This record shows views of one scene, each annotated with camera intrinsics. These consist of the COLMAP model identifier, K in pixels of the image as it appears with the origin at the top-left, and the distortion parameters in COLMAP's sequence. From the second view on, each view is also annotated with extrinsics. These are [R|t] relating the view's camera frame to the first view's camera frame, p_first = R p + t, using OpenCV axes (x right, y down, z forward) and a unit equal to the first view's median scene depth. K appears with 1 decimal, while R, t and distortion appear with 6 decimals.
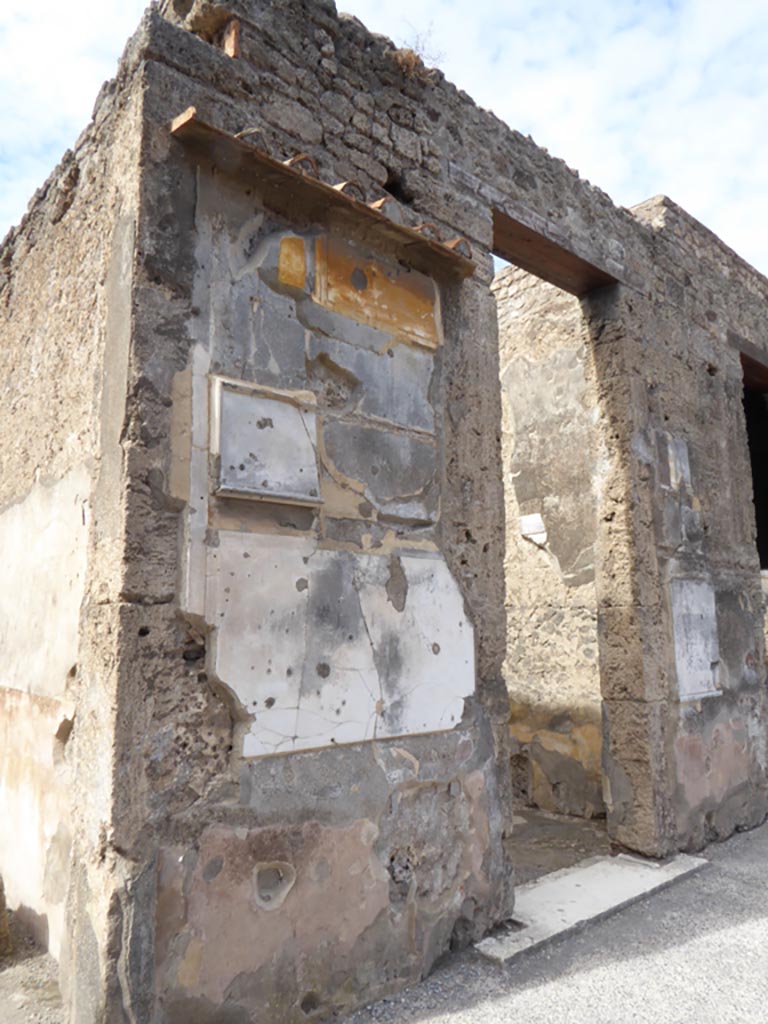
lens RADIAL K [[733.0, 0, 401.2], [0, 733.0, 517.4], [0, 0, 1]] dist [-0.026371, 0.006525]
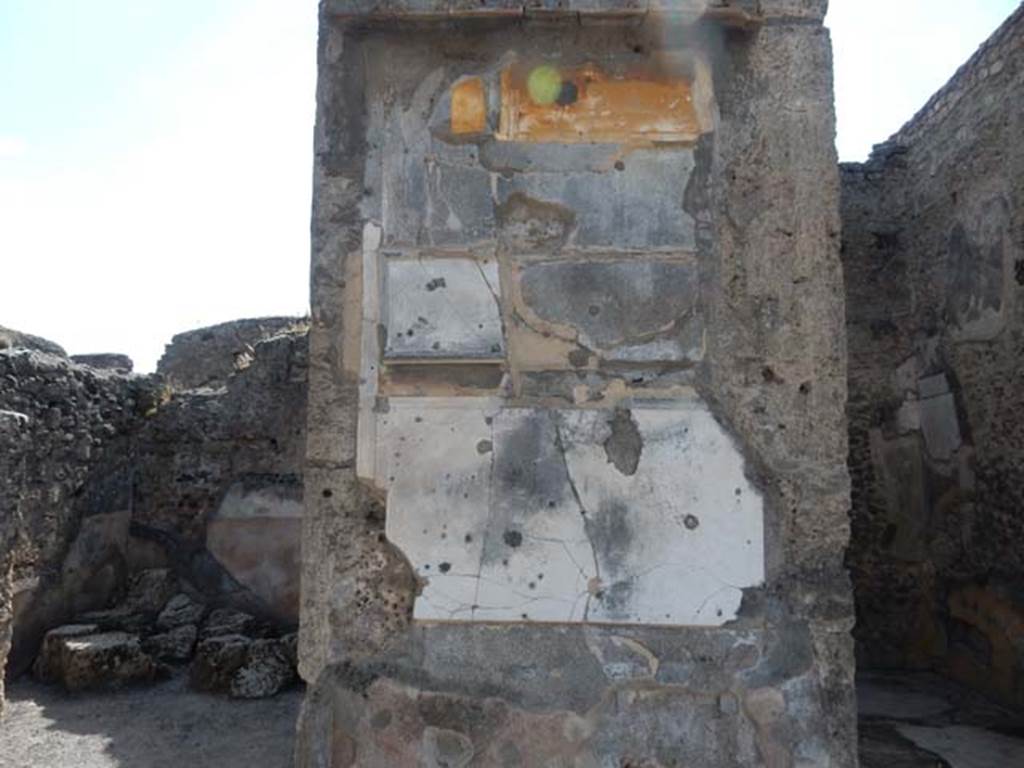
lens RADIAL K [[779.9, 0, 496.3], [0, 779.9, 387.3], [0, 0, 1]] dist [-0.036242, 0.025922]
pose [[0.688073, -0.070194, -0.722239, 0.366328], [0.093357, 0.995602, -0.007822, 0.014824], [0.719611, -0.062044, 0.691600, 0.195195]]
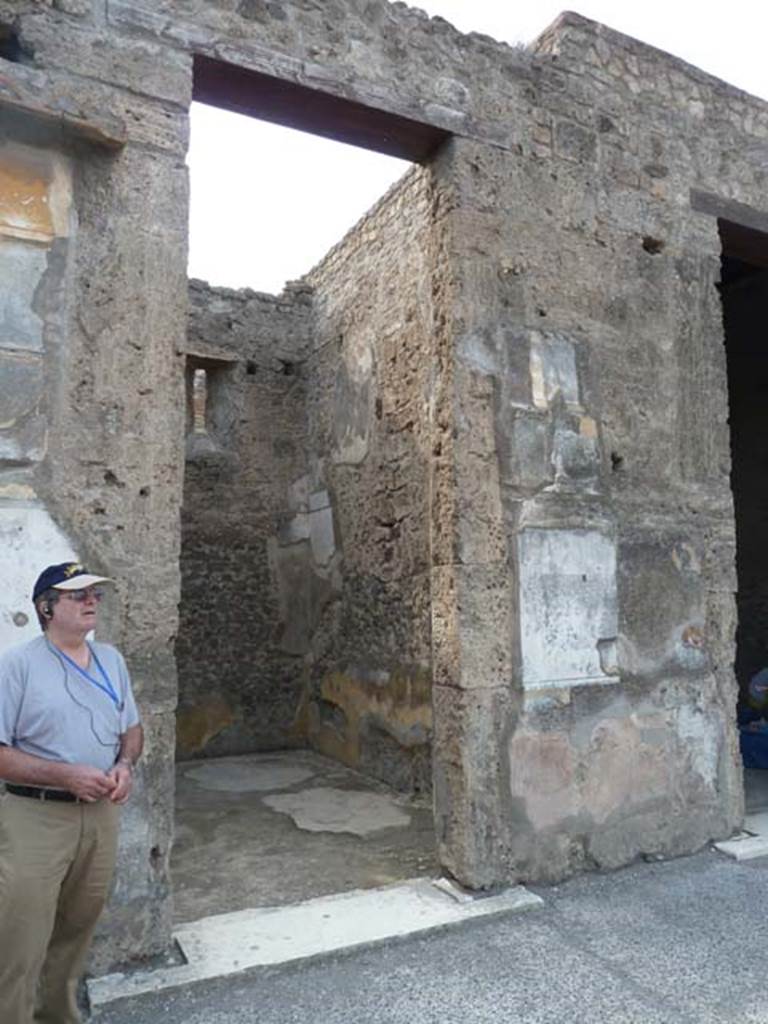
lens RADIAL K [[779.9, 0, 404.7], [0, 779.9, 521.5], [0, 0, 1]] dist [-0.036242, 0.025922]
pose [[0.967919, -0.018837, -0.250556, 0.473328], [0.035199, 0.997518, 0.060985, 0.025329], [0.248785, -0.067848, 0.966179, 0.205330]]
